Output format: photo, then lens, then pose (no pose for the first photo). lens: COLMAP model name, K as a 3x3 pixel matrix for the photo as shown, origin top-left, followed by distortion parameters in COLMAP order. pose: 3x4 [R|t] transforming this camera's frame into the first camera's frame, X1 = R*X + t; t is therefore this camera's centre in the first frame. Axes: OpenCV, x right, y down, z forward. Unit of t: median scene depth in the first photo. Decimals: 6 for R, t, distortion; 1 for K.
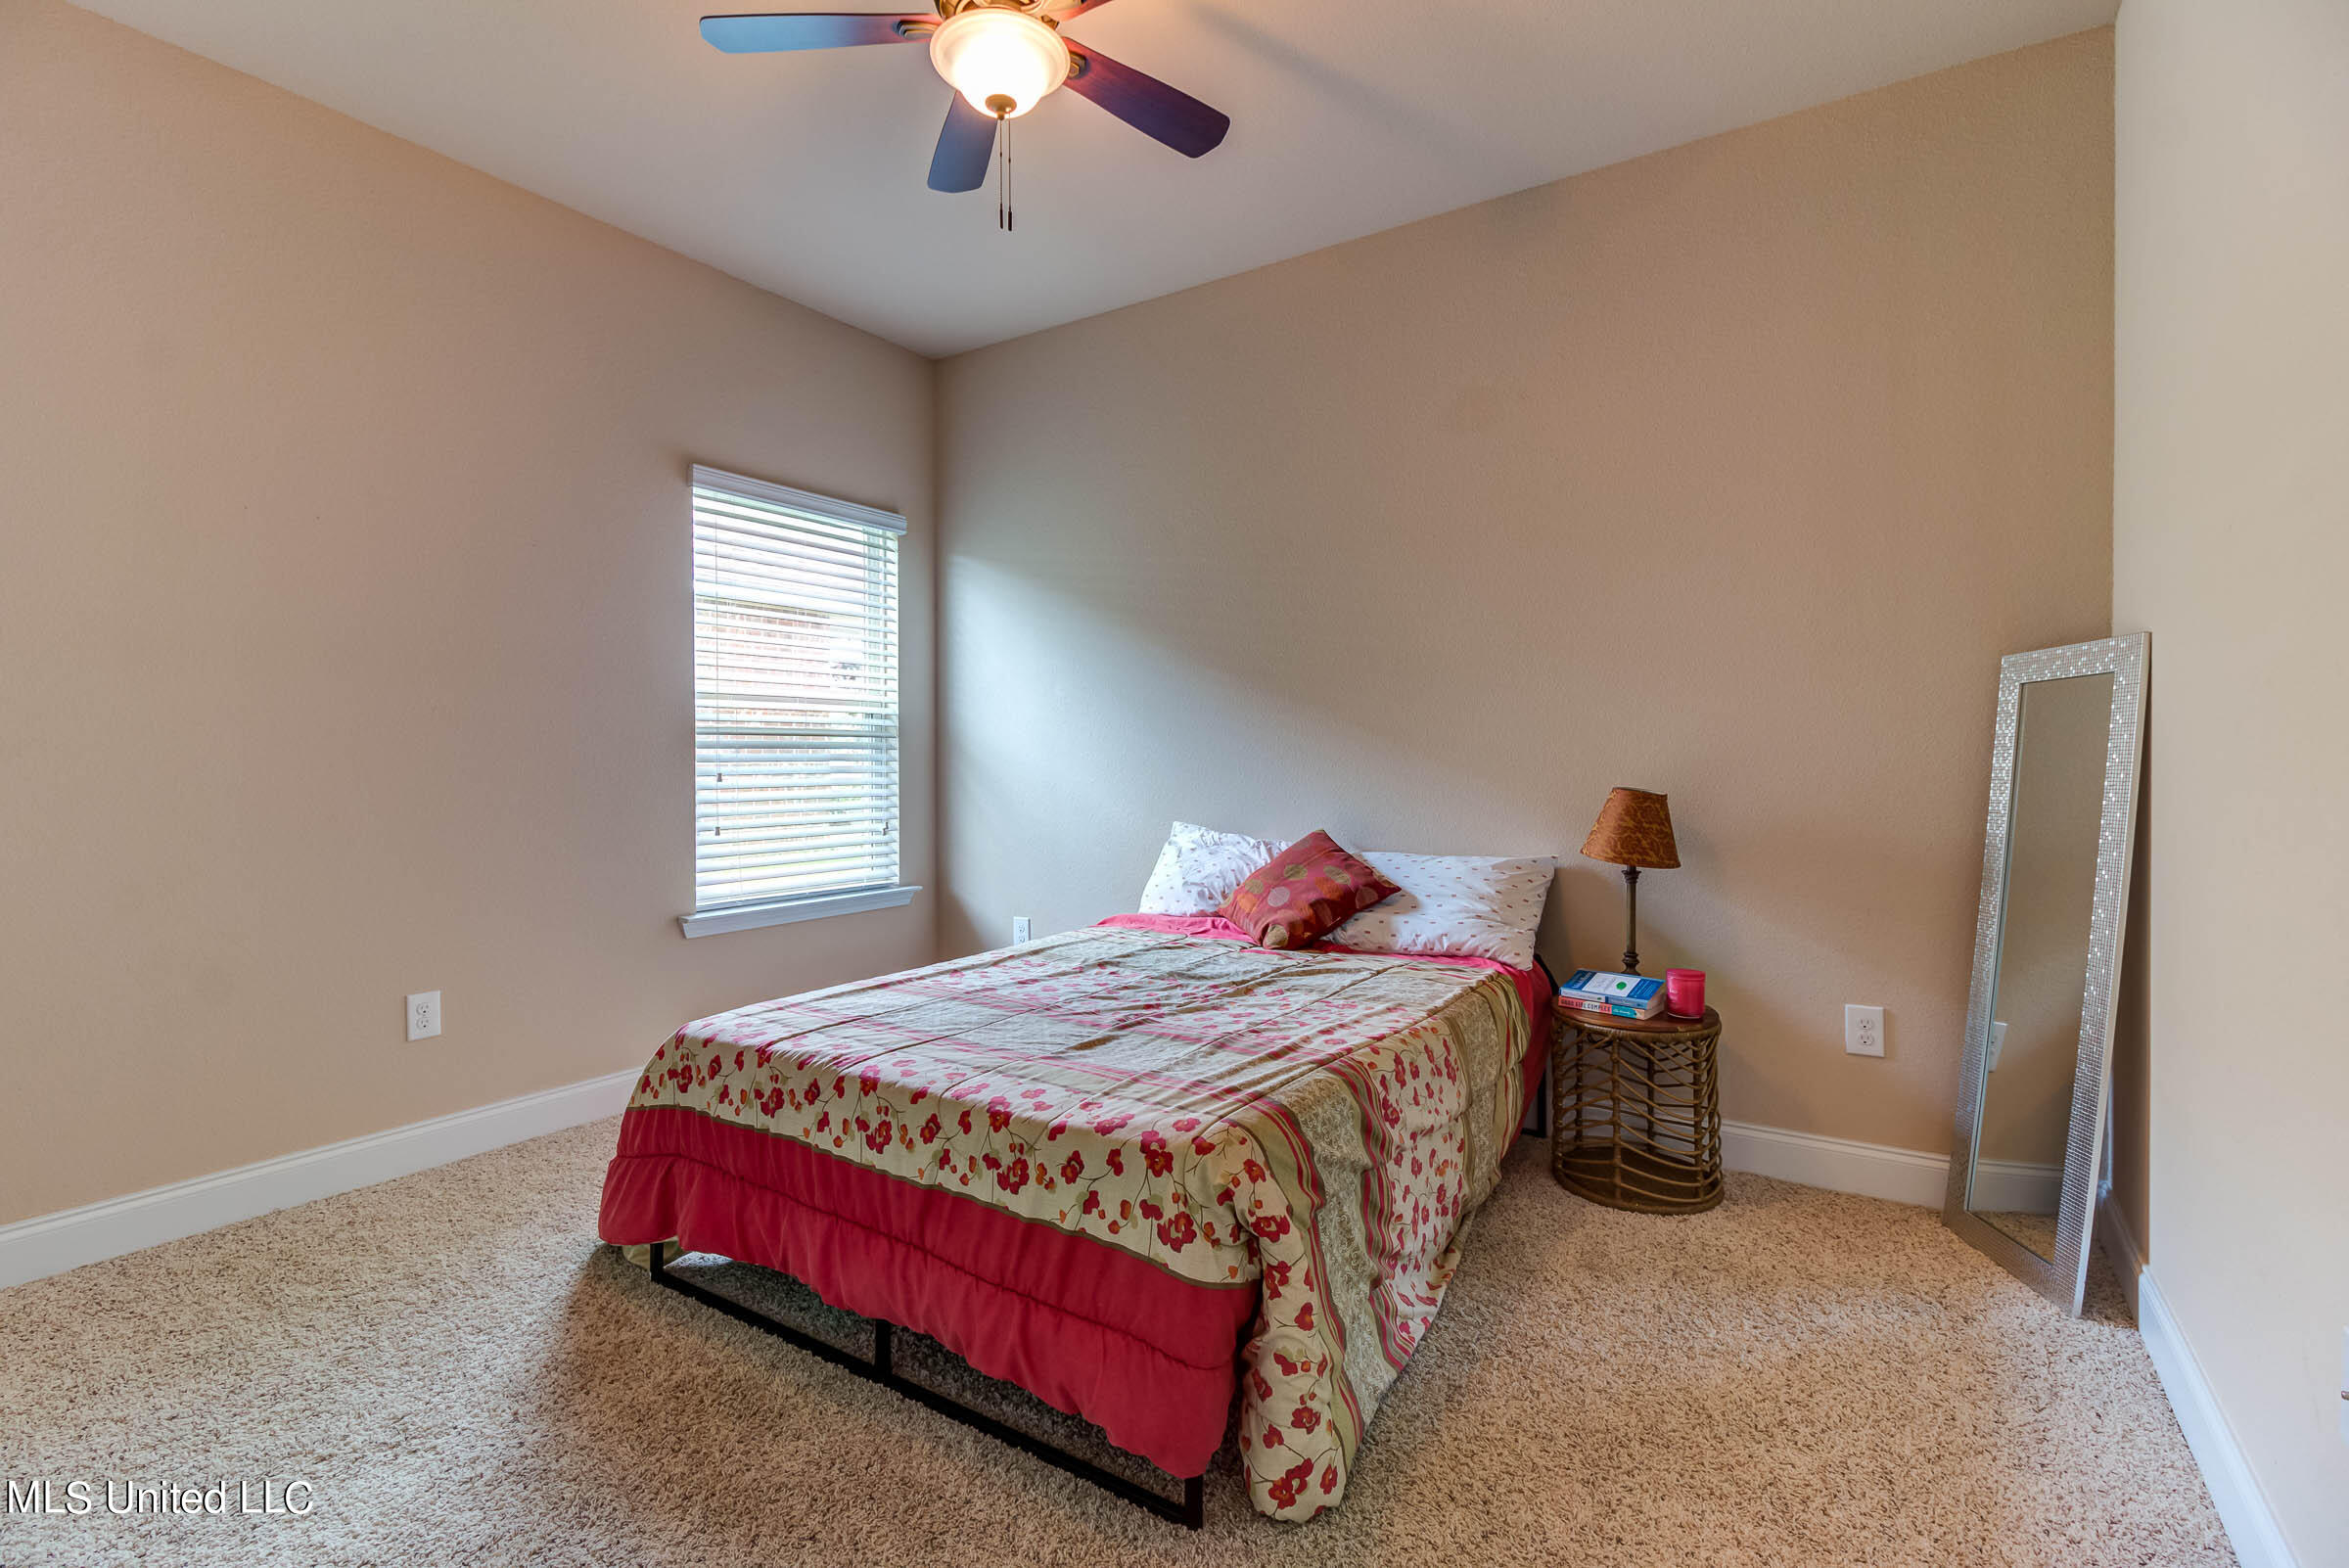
lens RADIAL K [[1081.1, 0, 1158.1], [0, 1081.1, 772.9], [0, 0, 1]] dist [0.001653, -0.000850]
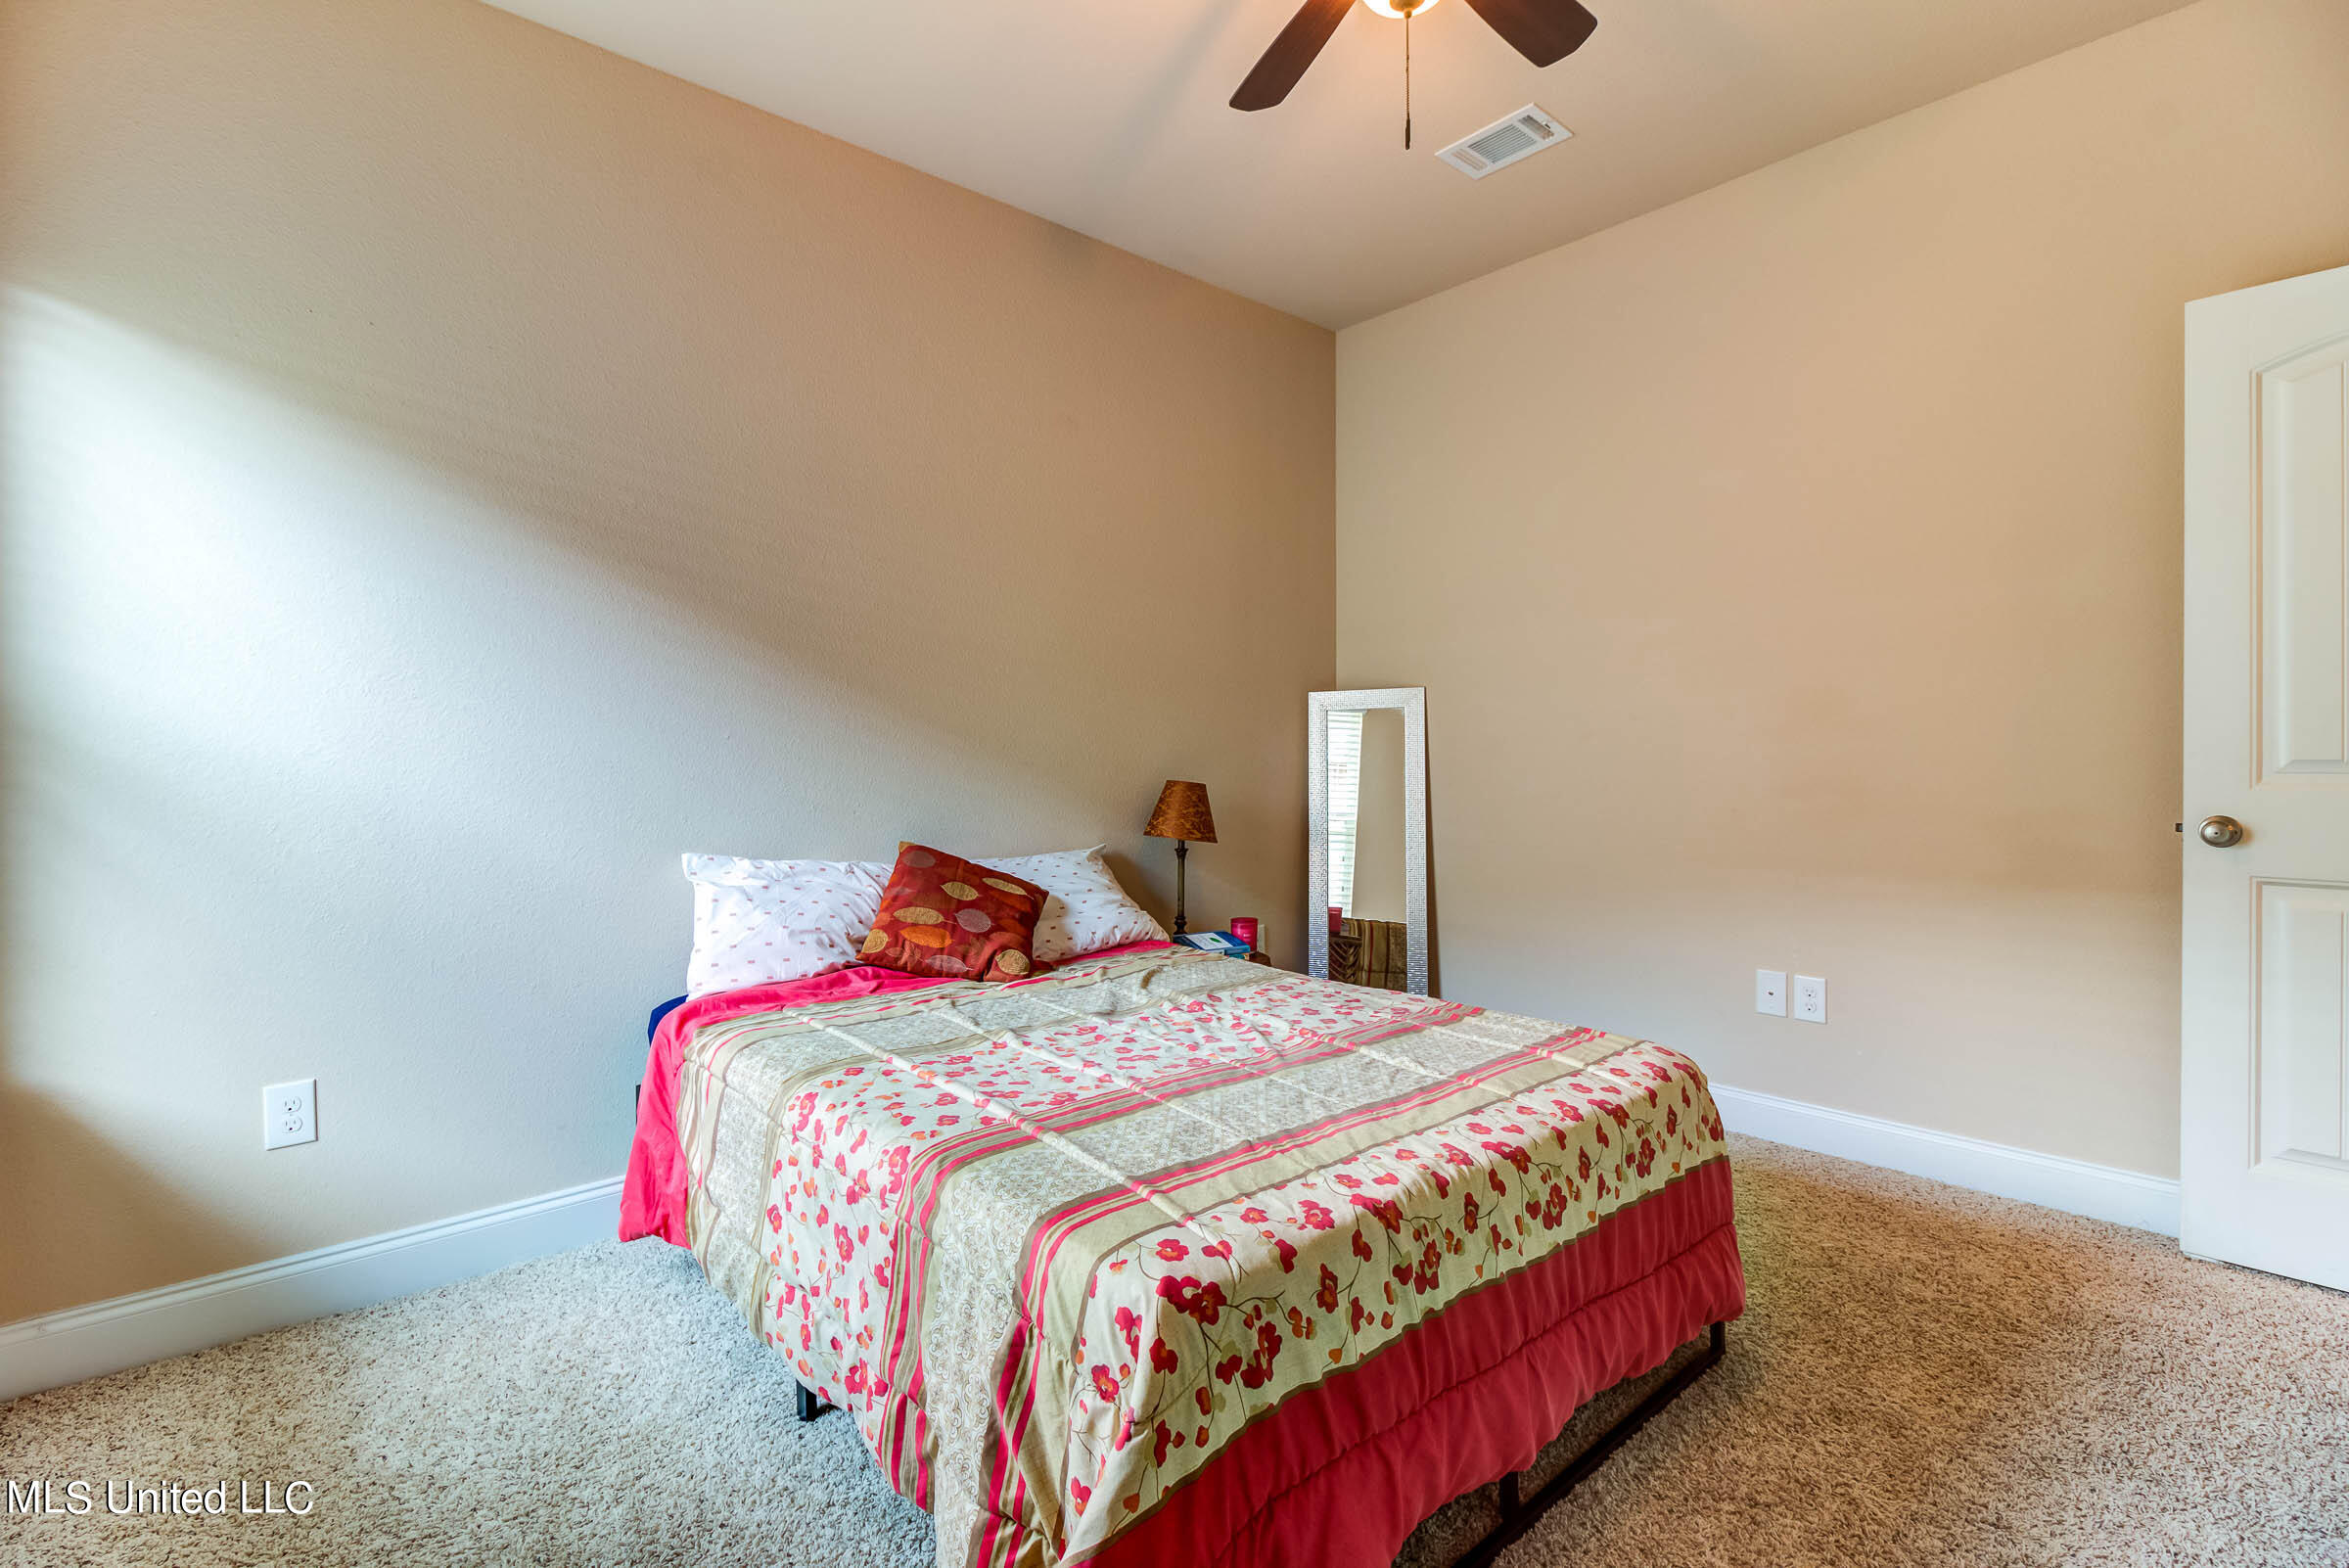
lens RADIAL K [[1081.1, 0, 1158.1], [0, 1081.1, 772.9], [0, 0, 1]] dist [0.001653, -0.000850]
pose [[0.261115, -0.013613, 0.965212, -0.915689], [0.023872, 0.999686, 0.007641, -0.006539], [-0.965013, 0.021046, 0.261358, 0.867747]]
